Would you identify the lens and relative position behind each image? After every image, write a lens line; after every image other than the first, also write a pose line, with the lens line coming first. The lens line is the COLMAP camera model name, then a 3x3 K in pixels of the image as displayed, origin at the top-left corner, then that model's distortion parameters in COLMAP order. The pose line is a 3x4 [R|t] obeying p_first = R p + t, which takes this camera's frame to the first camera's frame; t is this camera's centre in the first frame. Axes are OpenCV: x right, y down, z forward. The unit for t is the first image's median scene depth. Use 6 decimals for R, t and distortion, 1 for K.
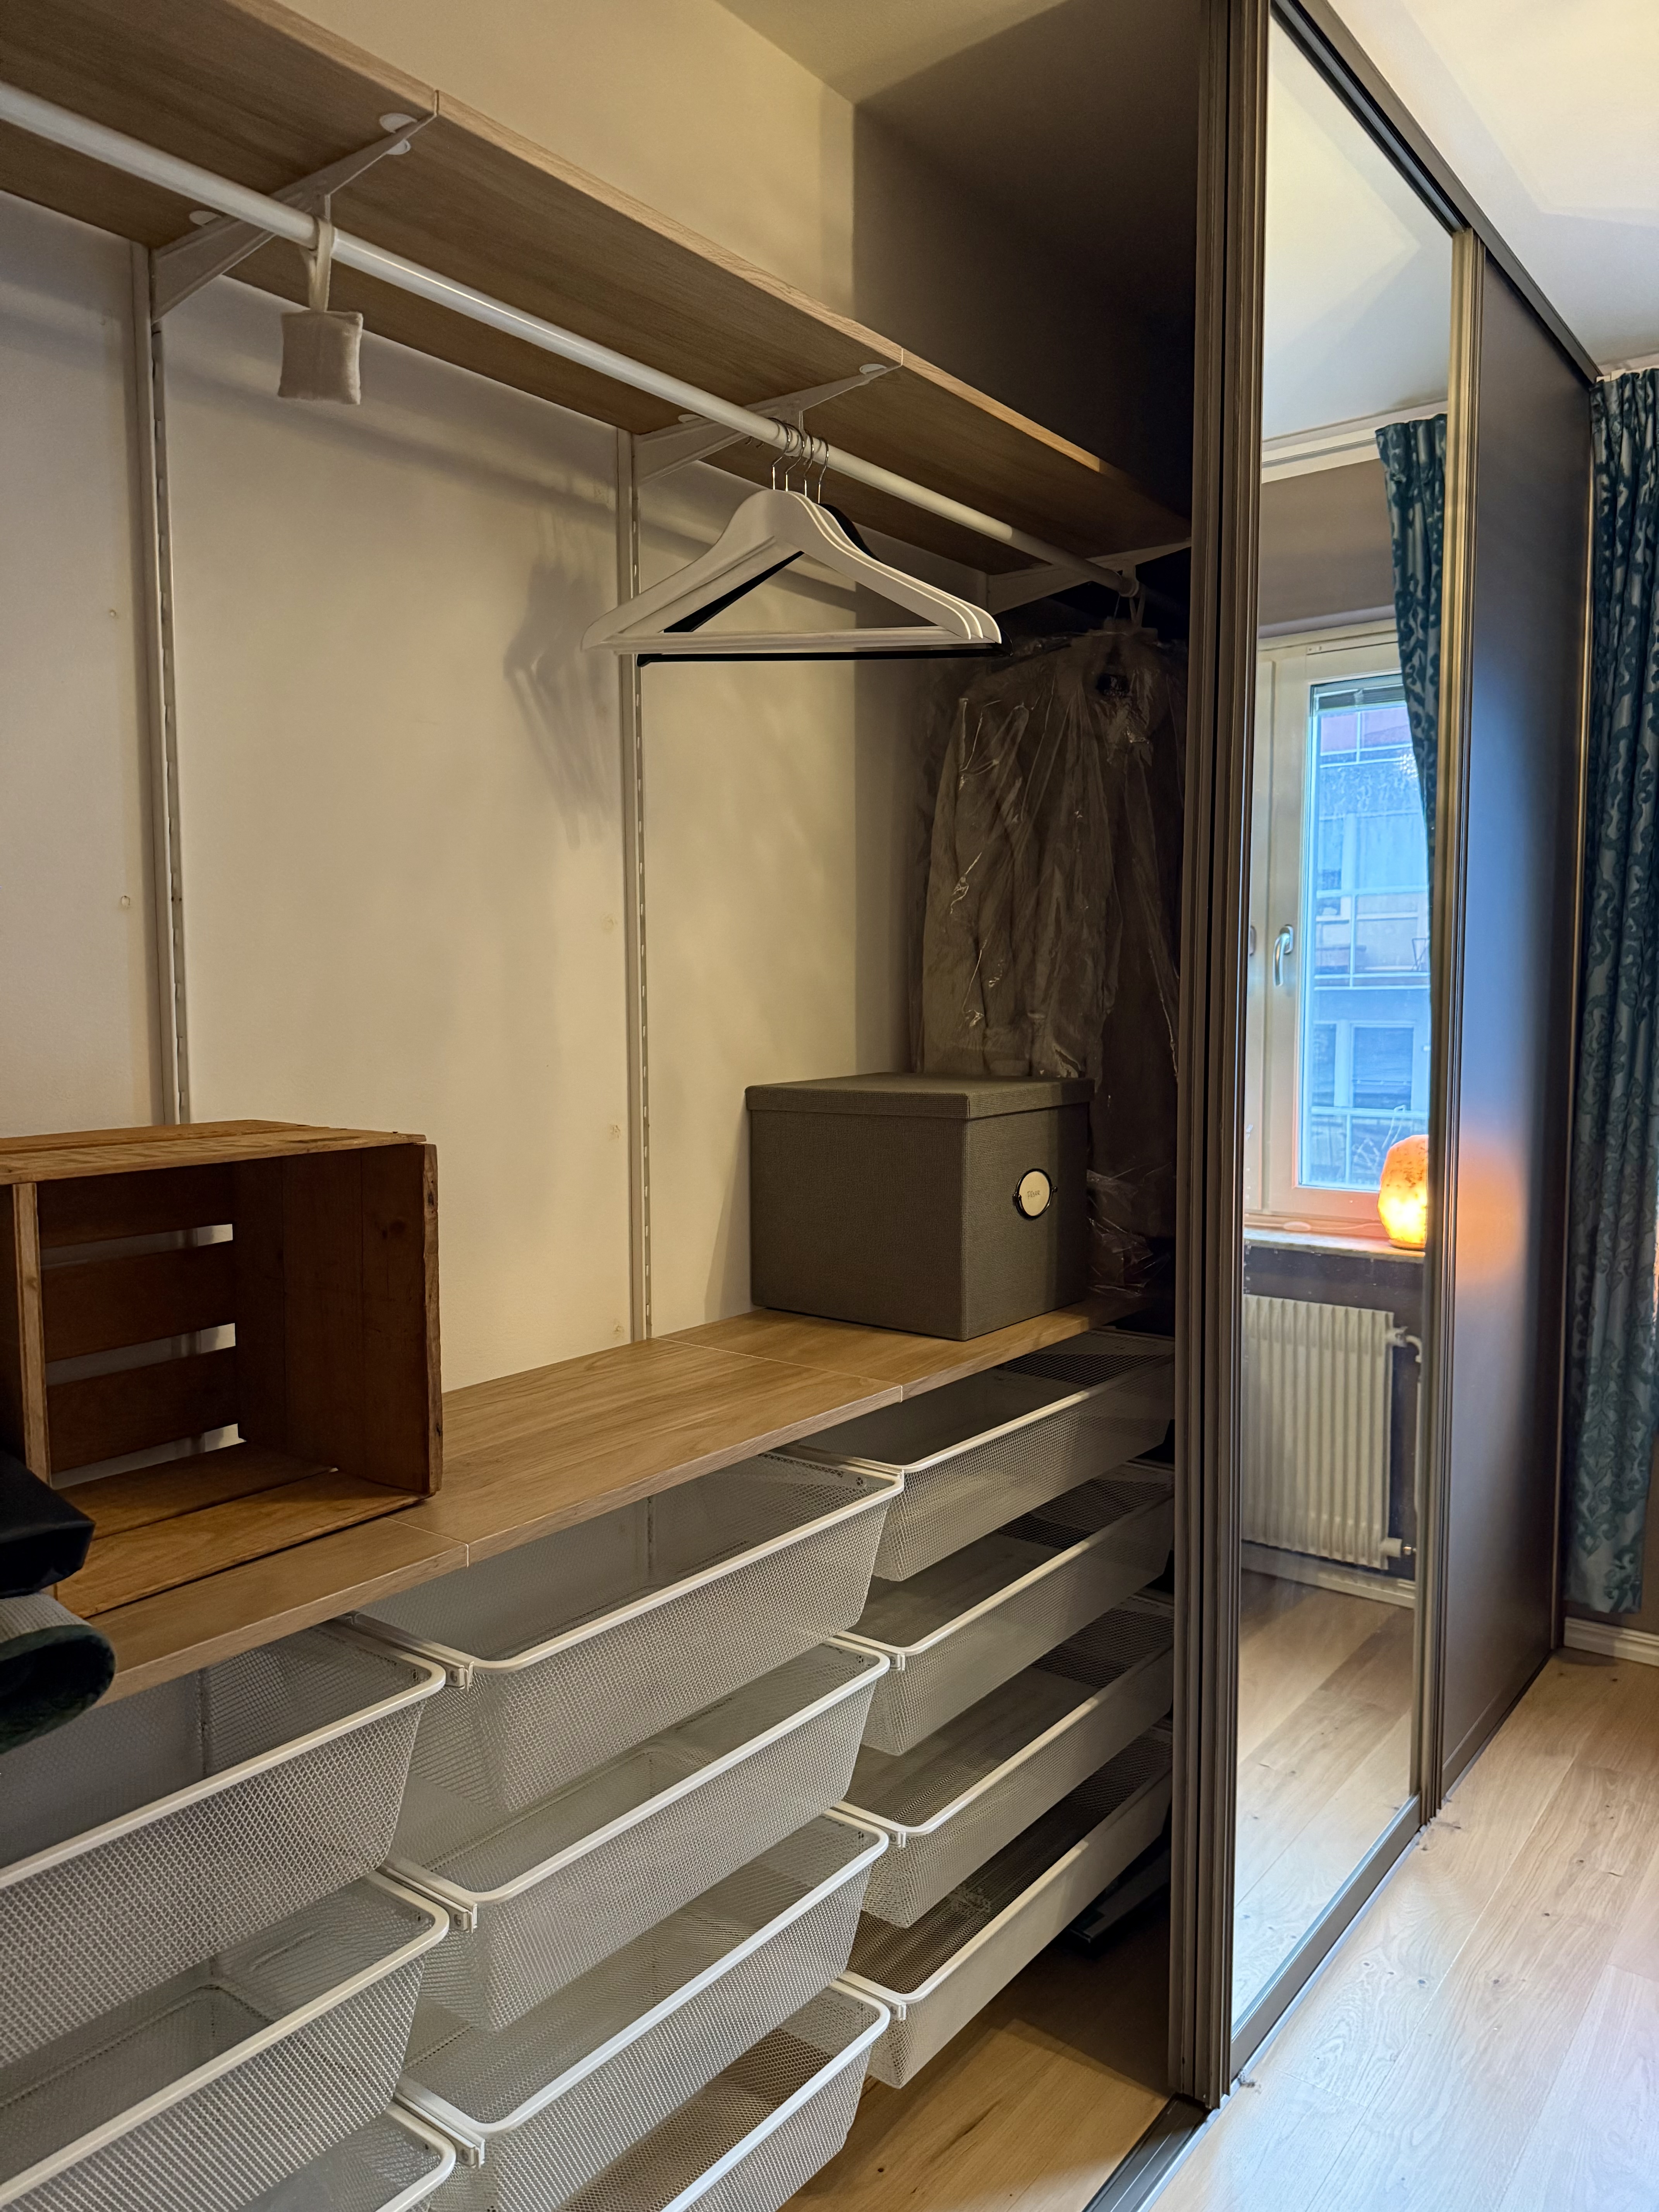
lens RADIAL K [[1504.0, 0, 835.3], [0, 1504.0, 1103.1], [0, 0, 1]] dist [0.061820, -0.063478]
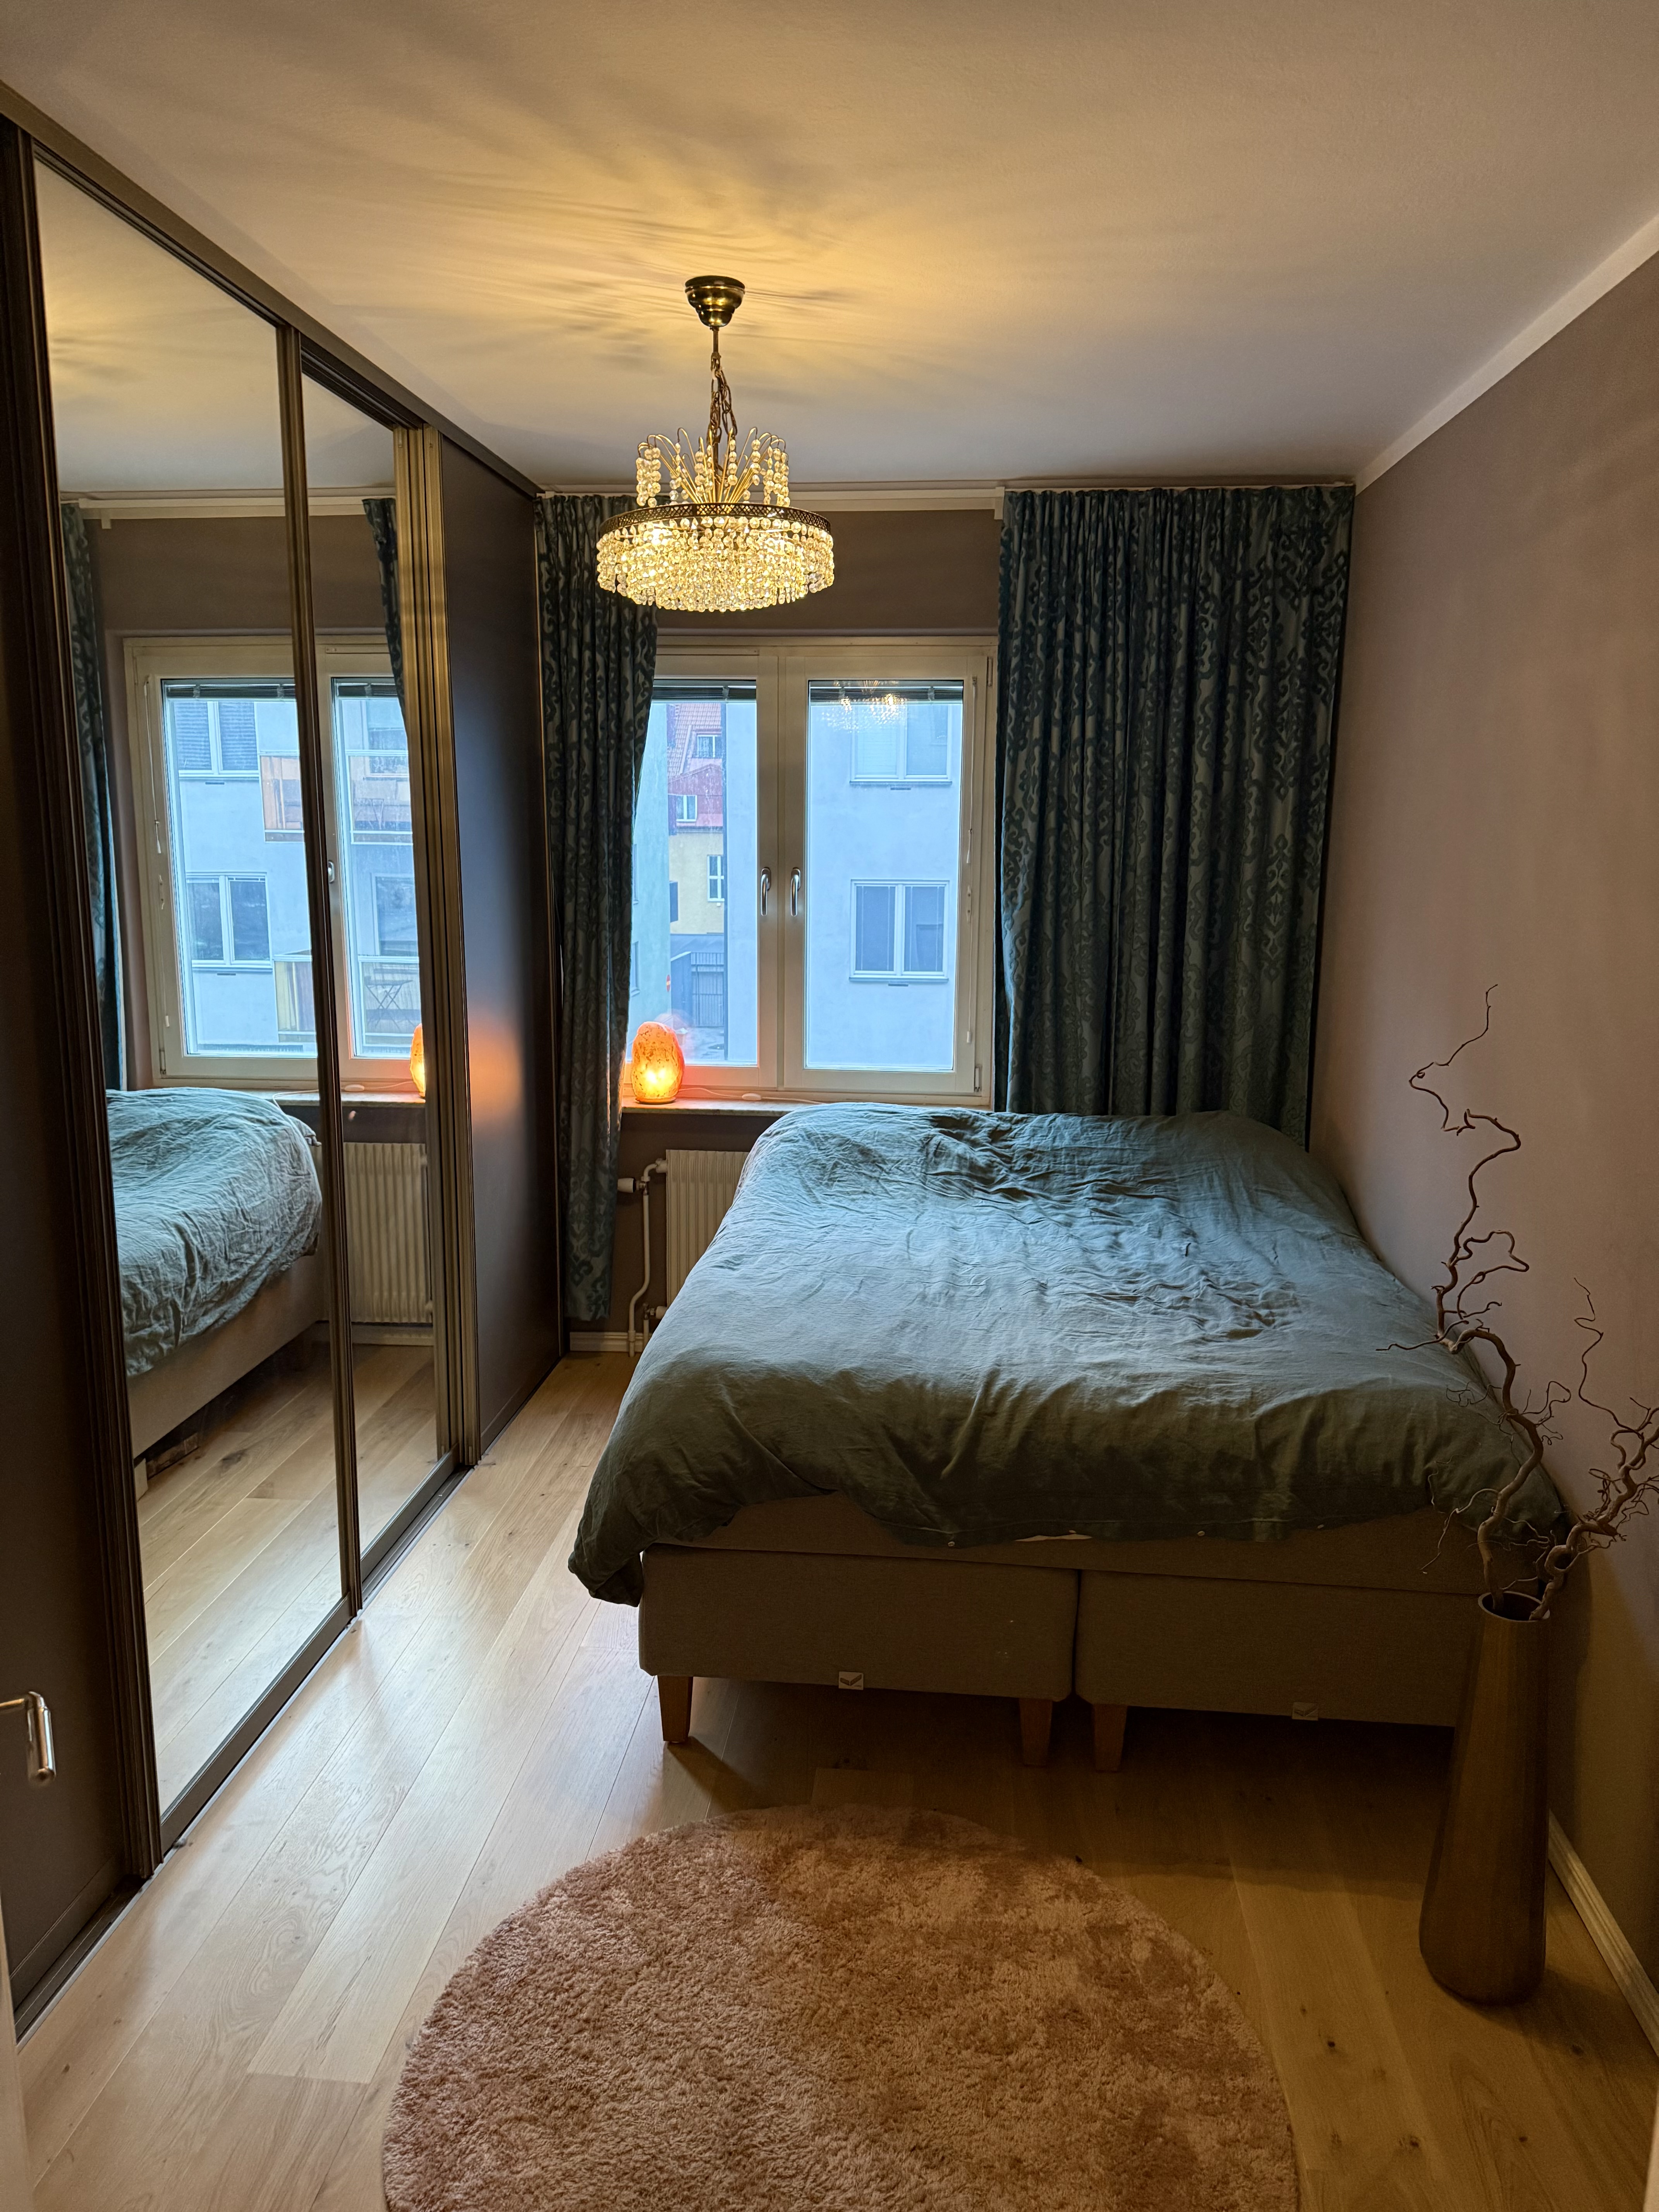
lens RADIAL K [[1504.0, 0, 832.2], [0, 1504.0, 1093.0], [0, 0, 1]] dist [0.061820, -0.063478]
pose [[0.845065, -0.083430, 0.528114, -0.079165], [0.034518, 0.994203, 0.101828, -0.046620], [-0.533548, -0.067822, 0.843046, -0.417692]]
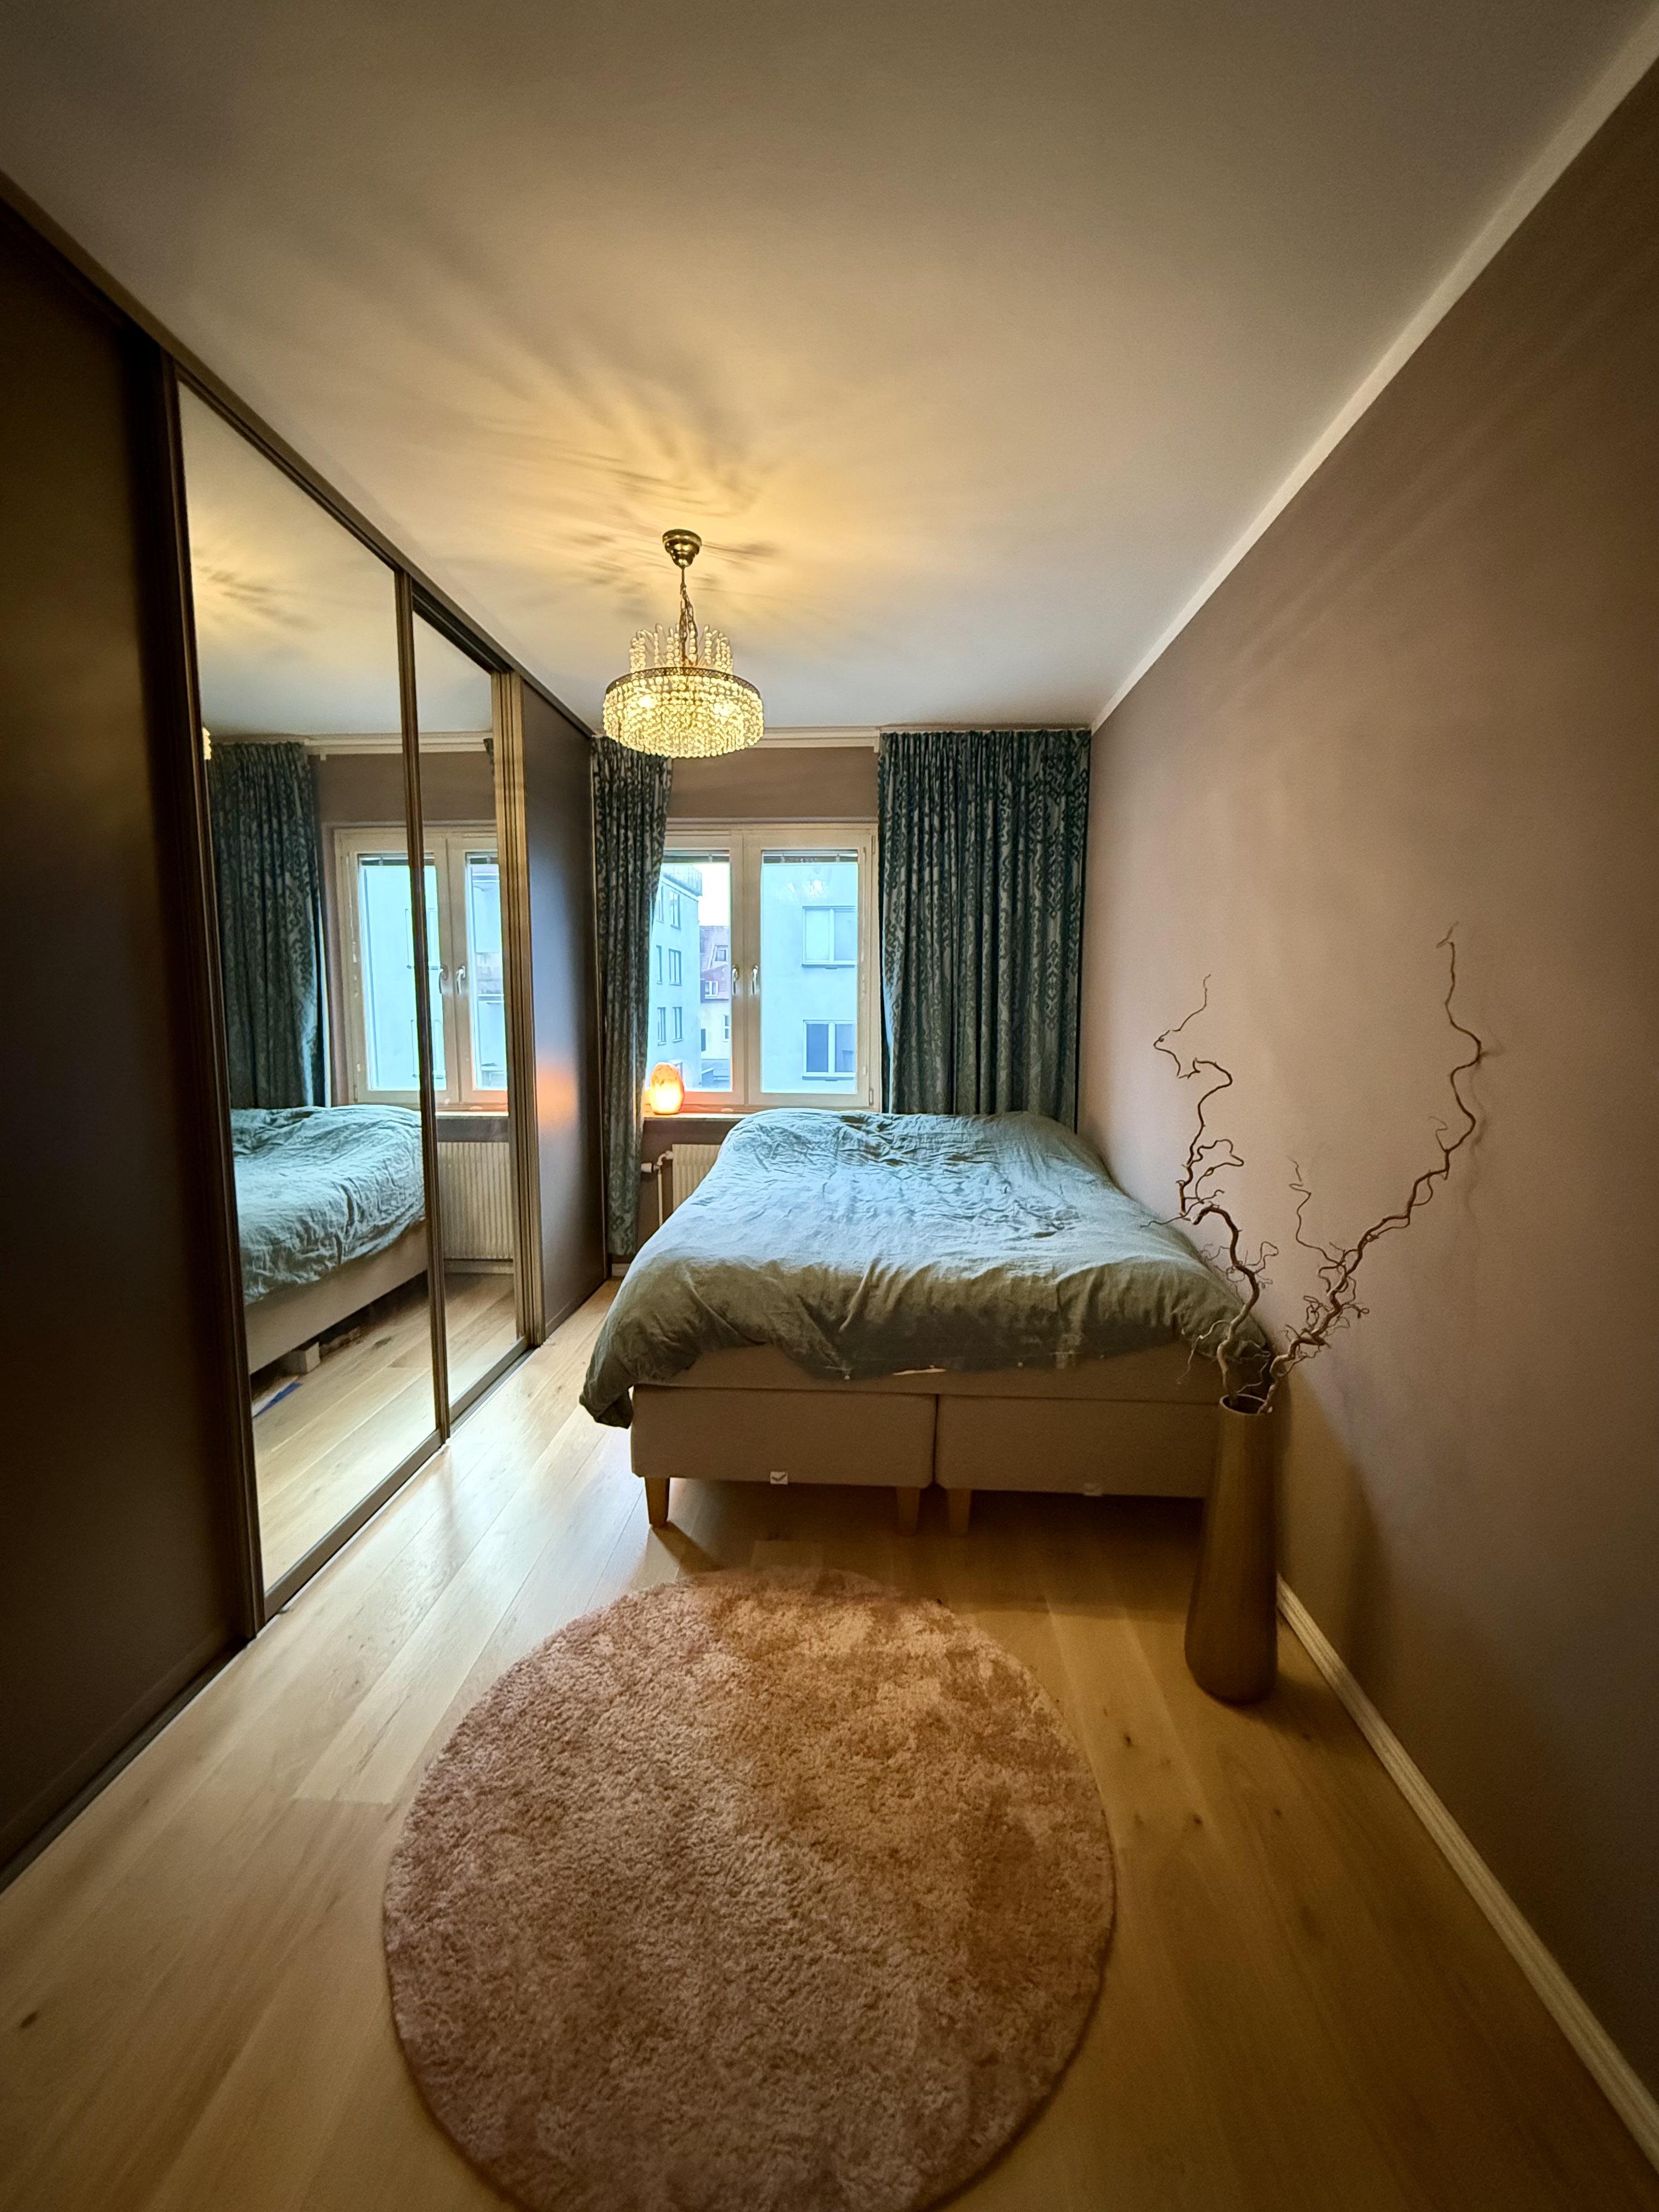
lens RADIAL K [[837.7, 0, 832.5], [0, 837.7, 1103.4], [0, 0, 1]] dist [0.000922, 0.000927]
pose [[0.823052, -0.057078, 0.565090, 0.041014], [0.042716, 0.998340, 0.038624, 0.059125], [-0.566357, -0.007651, 0.824124, -0.284564]]
